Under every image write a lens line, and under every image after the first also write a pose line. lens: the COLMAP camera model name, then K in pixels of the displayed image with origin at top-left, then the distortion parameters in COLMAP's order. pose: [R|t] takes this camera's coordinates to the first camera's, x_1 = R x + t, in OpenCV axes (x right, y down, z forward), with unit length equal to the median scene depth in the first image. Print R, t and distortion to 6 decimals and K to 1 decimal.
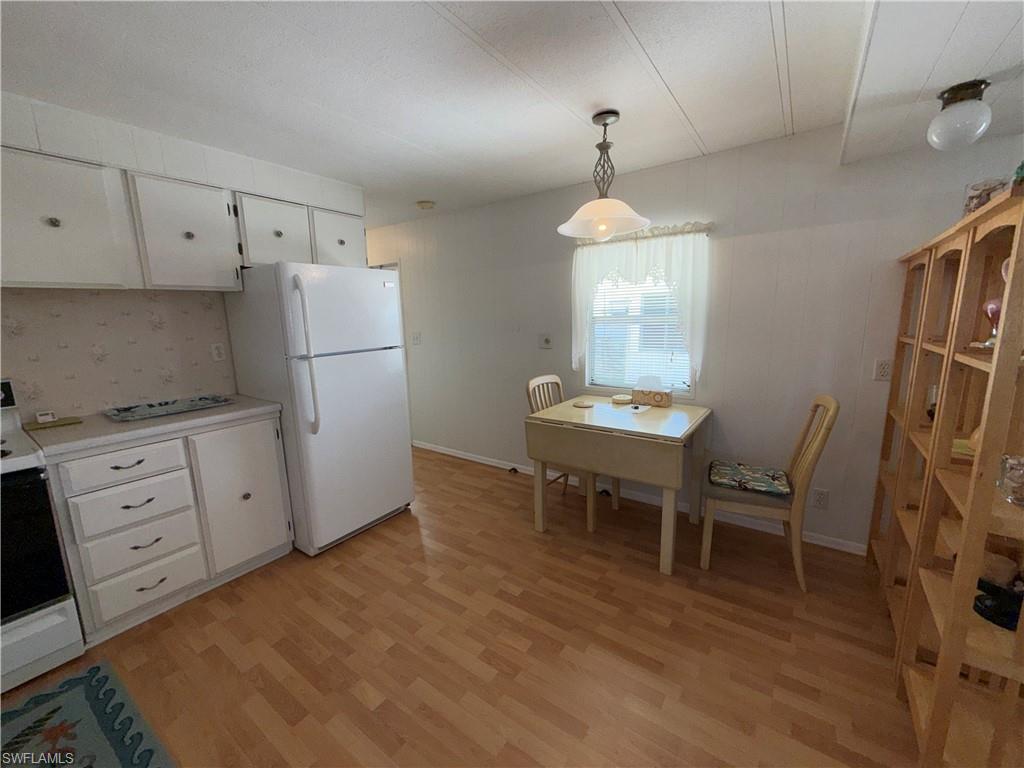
lens RADIAL K [[408.5, 0, 510.2], [0, 408.5, 386.2], [0, 0, 1]] dist [-0.000739, -0.000667]
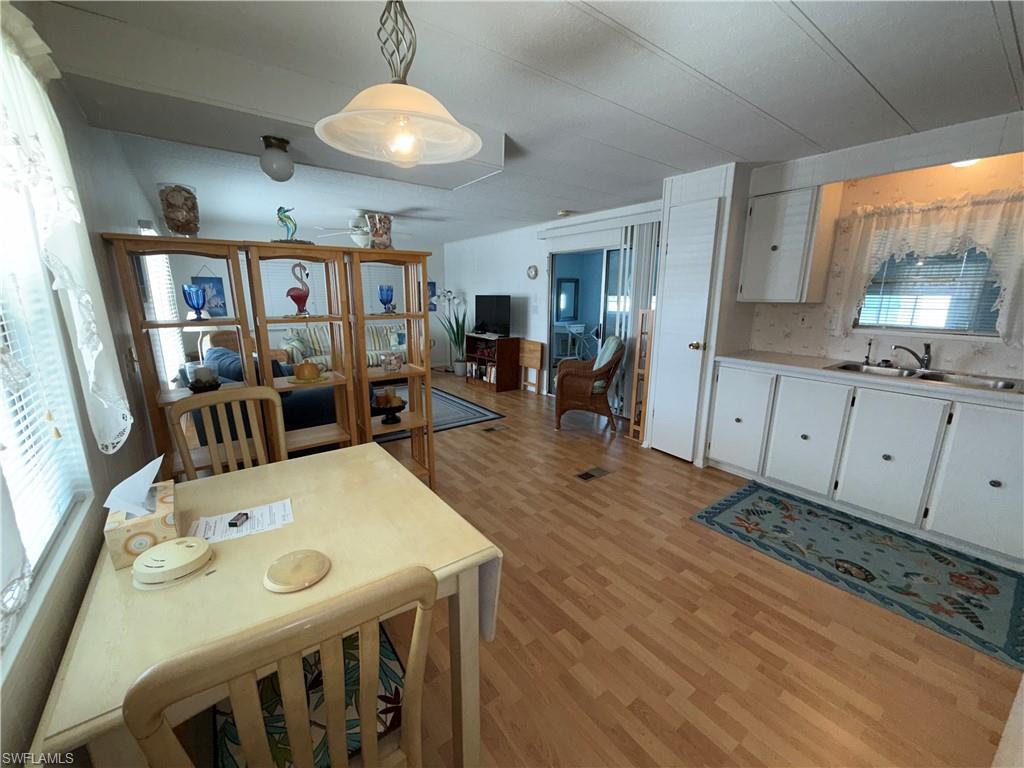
lens RADIAL K [[408.5, 0, 507.4], [0, 408.5, 384.8], [0, 0, 1]] dist [-0.000739, -0.000667]
pose [[-0.951214, -0.041181, 0.305771, -0.117987], [0.077436, 0.927465, 0.365804, -0.305967], [-0.298657, 0.371635, -0.879029, 1.720459]]
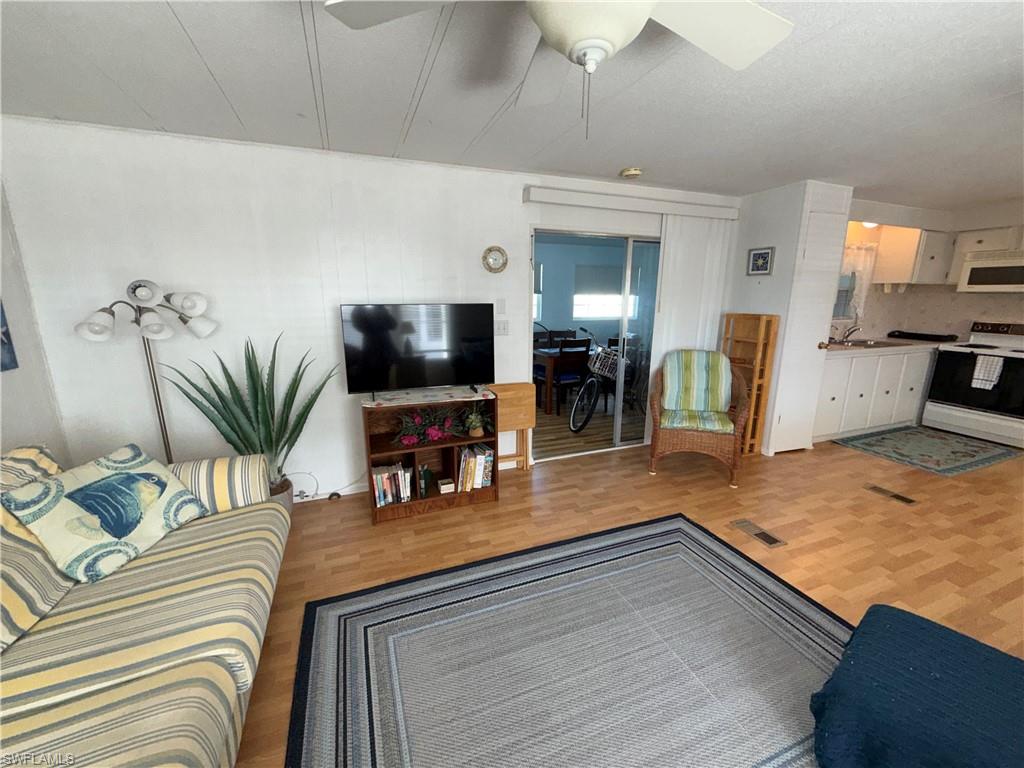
lens RADIAL K [[408.5, 0, 508.3], [0, 408.5, 385.8], [0, 0, 1]] dist [-0.000739, -0.000667]
pose [[-0.548976, 0.214793, -0.807768, 2.022152], [-0.127813, 0.933478, 0.335085, -0.044407], [0.826008, 0.287197, -0.485004, -0.301702]]
